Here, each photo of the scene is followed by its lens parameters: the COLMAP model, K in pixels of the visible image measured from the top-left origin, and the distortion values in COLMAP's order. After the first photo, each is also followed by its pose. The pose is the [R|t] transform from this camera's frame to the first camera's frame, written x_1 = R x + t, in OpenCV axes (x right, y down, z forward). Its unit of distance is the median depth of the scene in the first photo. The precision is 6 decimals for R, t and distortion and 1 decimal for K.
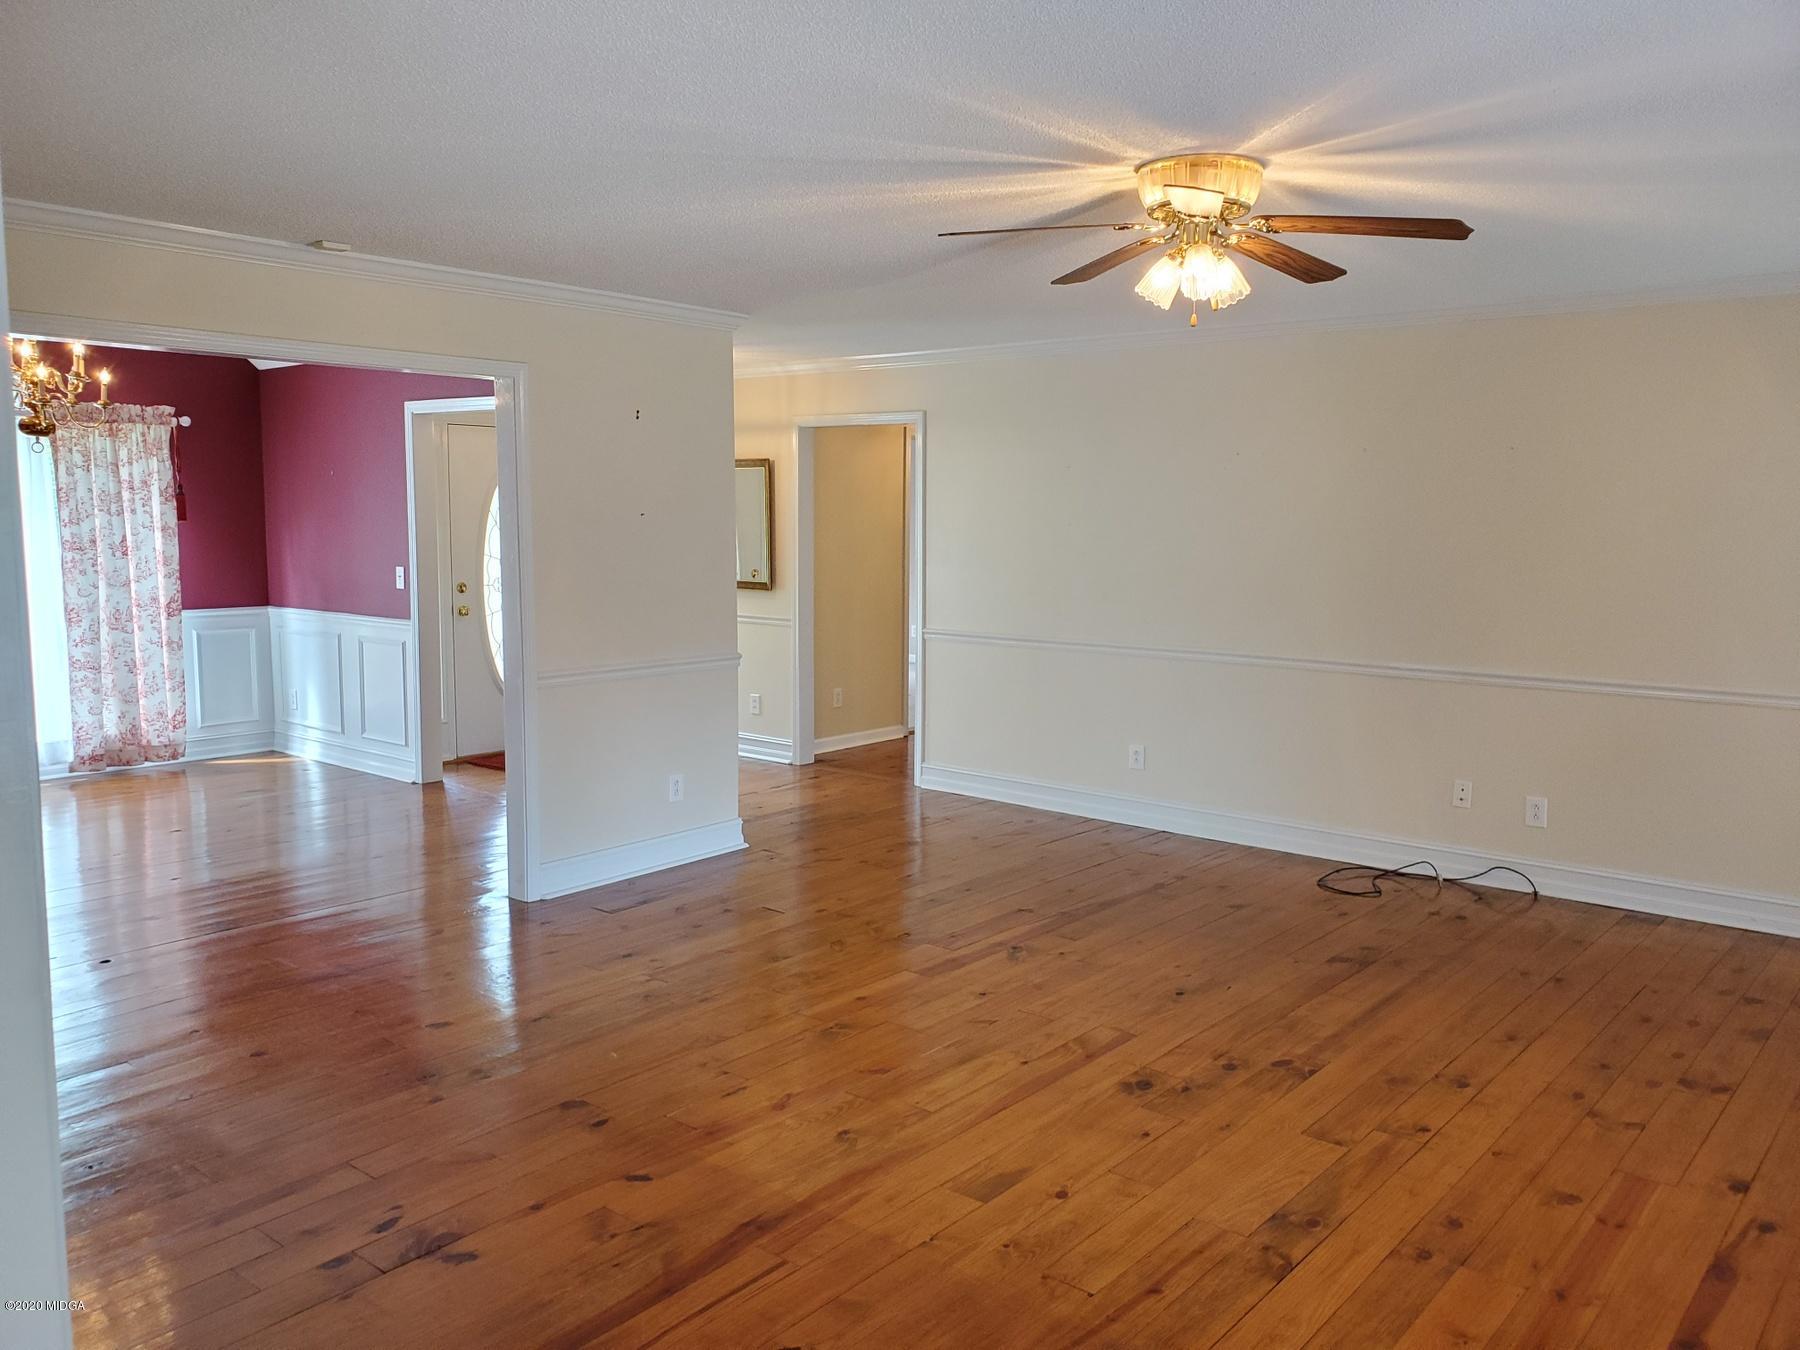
lens RADIAL K [[1398.7, 0, 879.9], [0, 1398.7, 666.4], [0, 0, 1]] dist [0.042970, -0.031752]
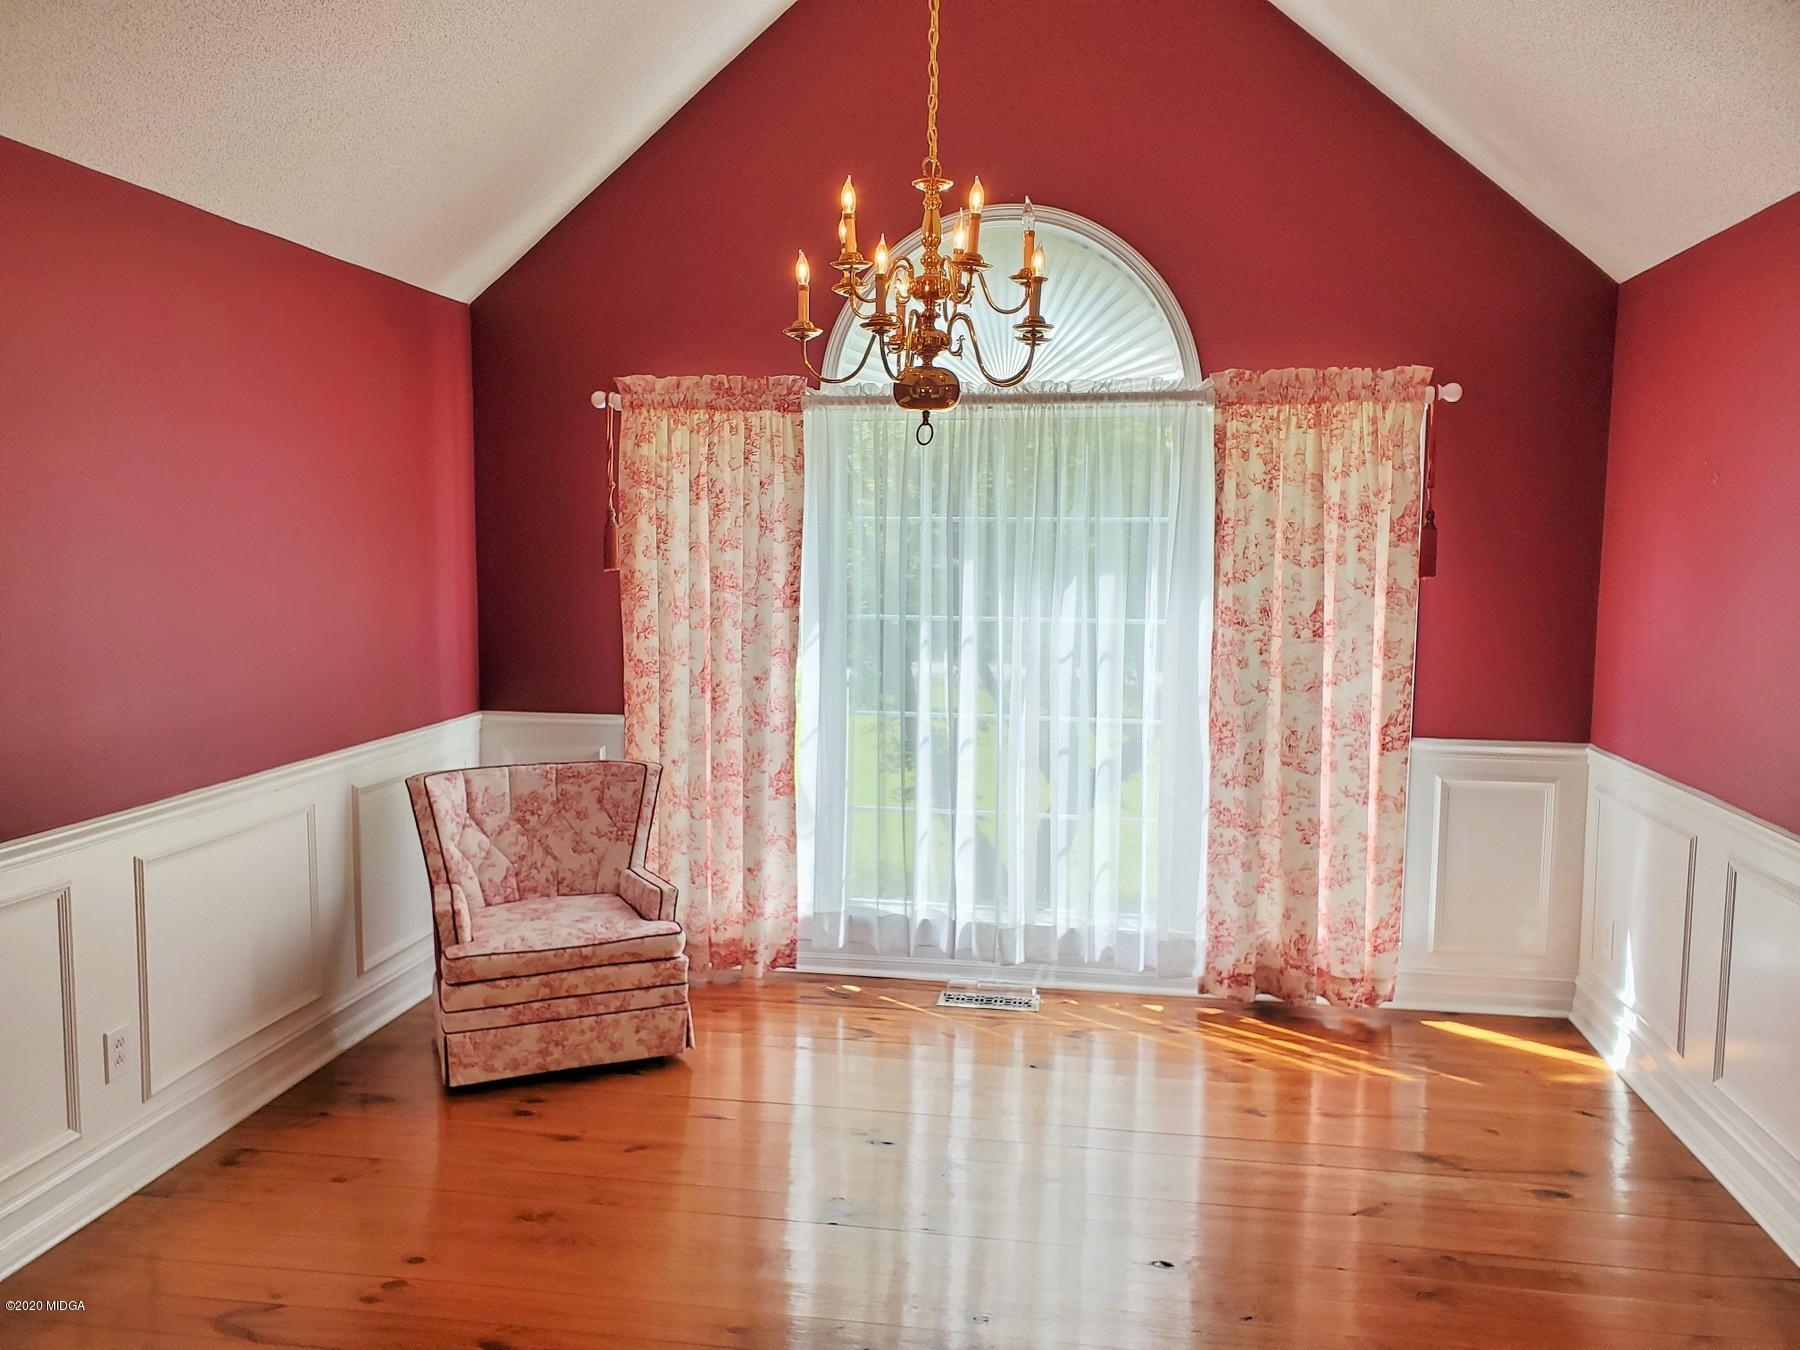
lens RADIAL K [[1398.7, 0, 901.1], [0, 1398.7, 663.8], [0, 0, 1]] dist [0.042970, -0.031752]
pose [[0.541695, 0.082201, -0.836546, -0.153159], [-0.100884, 0.994371, 0.032383, -0.068845], [0.834499, 0.066852, 0.546938, 0.551613]]
